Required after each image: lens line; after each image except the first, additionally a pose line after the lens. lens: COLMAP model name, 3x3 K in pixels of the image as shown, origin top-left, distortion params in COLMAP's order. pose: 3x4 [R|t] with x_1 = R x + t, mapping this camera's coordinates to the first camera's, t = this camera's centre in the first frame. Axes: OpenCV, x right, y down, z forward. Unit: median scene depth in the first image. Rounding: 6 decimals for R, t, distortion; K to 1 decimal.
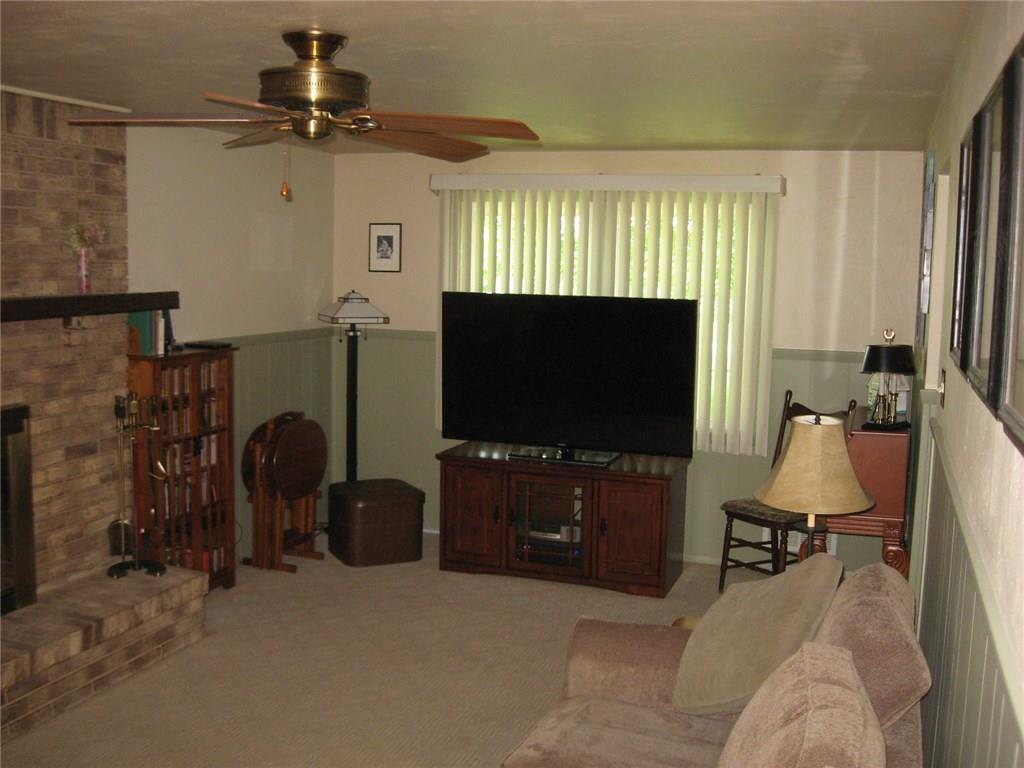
lens RADIAL K [[1067.8, 0, 512.0], [0, 1067.8, 384.0], [0, 0, 1]] dist [-0.137488, 0.060325]
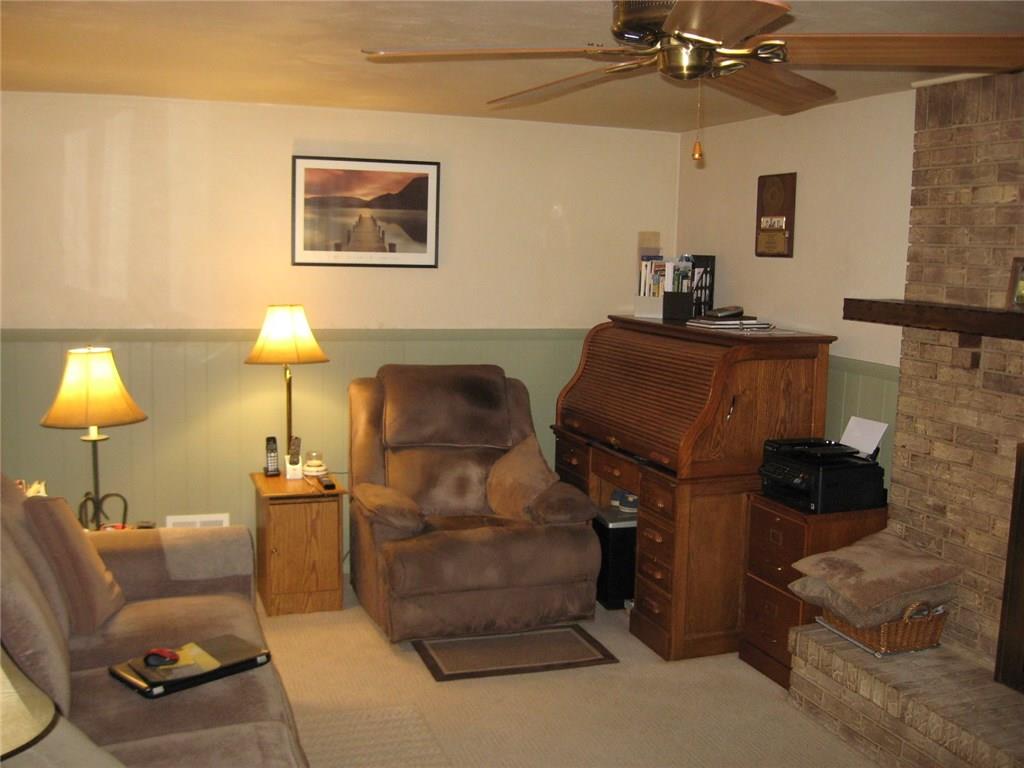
lens RADIAL K [[1067.8, 0, 512.0], [0, 1067.8, 384.0], [0, 0, 1]] dist [-0.137488, 0.060325]
pose [[-0.779177, 0.035700, -0.625786, 0.232701], [-0.117056, 0.972525, 0.201229, -0.098500], [0.615777, 0.230045, -0.753590, 0.948994]]
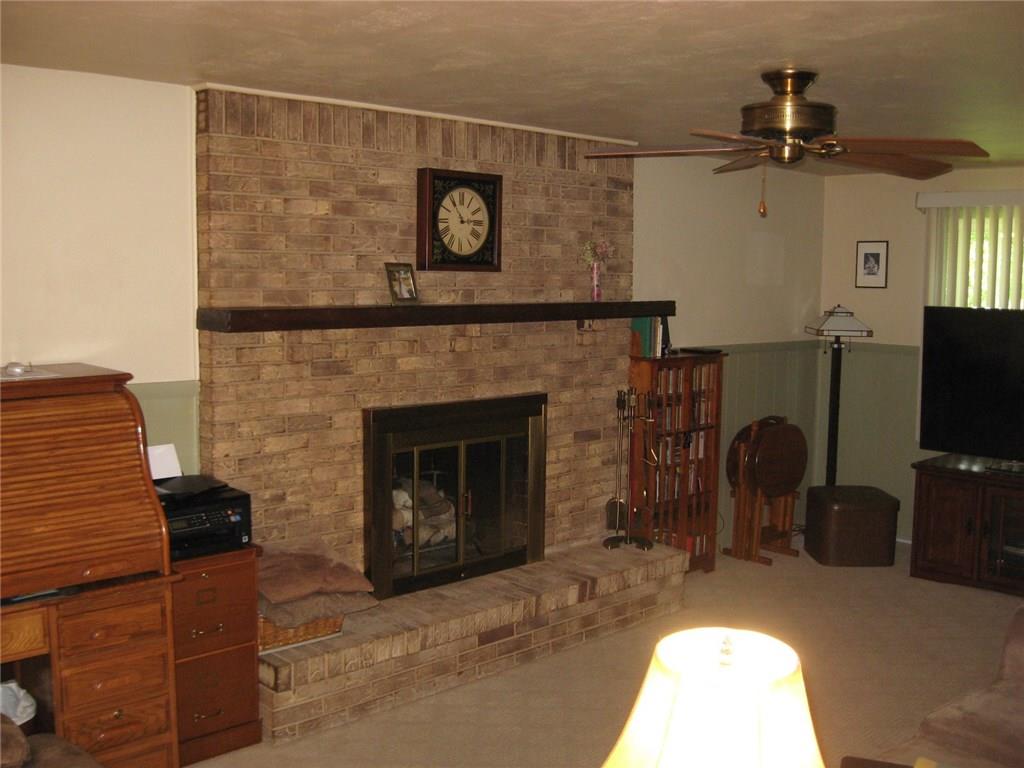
lens RADIAL K [[1067.8, 0, 512.0], [0, 1067.8, 384.0], [0, 0, 1]] dist [-0.137488, 0.060325]
pose [[0.893675, 0.033895, -0.447434, 0.041340], [-0.044081, 0.998951, -0.012369, 0.023484], [0.446545, 0.030777, 0.894232, -0.099927]]
